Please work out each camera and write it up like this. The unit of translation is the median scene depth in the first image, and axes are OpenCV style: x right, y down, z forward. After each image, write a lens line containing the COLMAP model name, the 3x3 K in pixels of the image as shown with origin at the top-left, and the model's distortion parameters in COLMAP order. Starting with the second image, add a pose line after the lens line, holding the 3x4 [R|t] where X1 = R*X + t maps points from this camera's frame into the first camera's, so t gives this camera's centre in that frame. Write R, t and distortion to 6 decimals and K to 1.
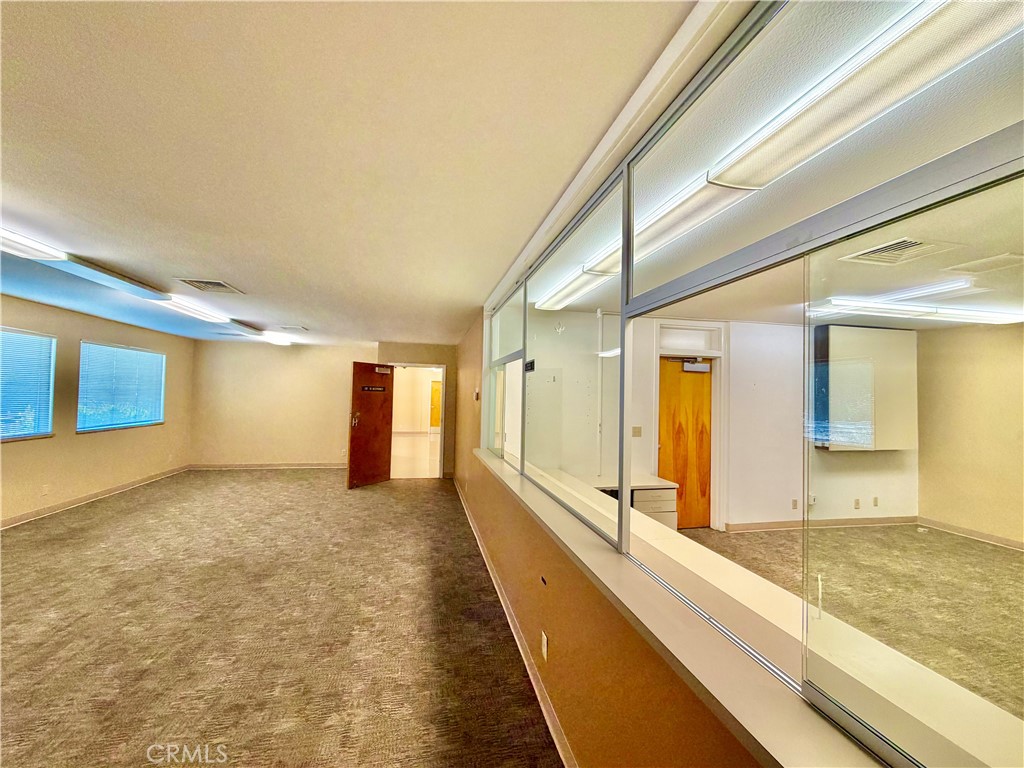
lens RADIAL K [[407.2, 0, 509.5], [0, 407.2, 386.9], [0, 0, 1]] dist [0.000193, 0.000589]
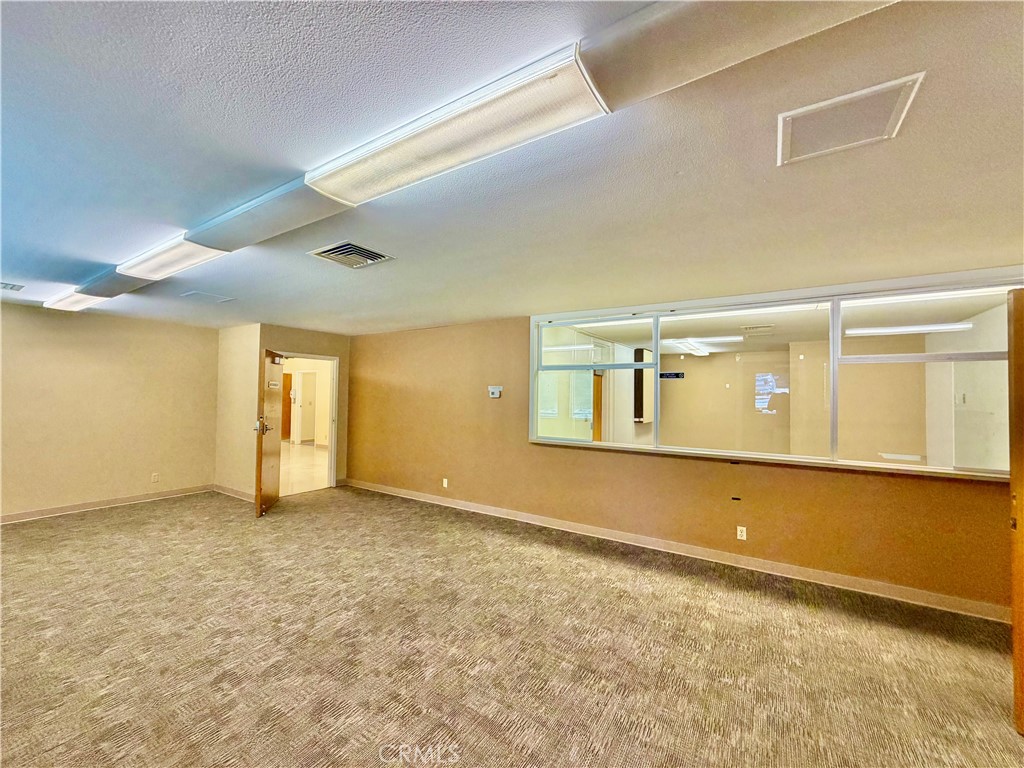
lens RADIAL K [[407.2, 0, 509.5], [0, 407.2, 386.9], [0, 0, 1]] dist [0.000193, 0.000589]
pose [[0.710062, 0.000812, 0.704139, -1.053579], [-0.012710, 0.999851, 0.011663, -0.010381], [-0.704025, -0.017231, 0.709966, 0.249249]]
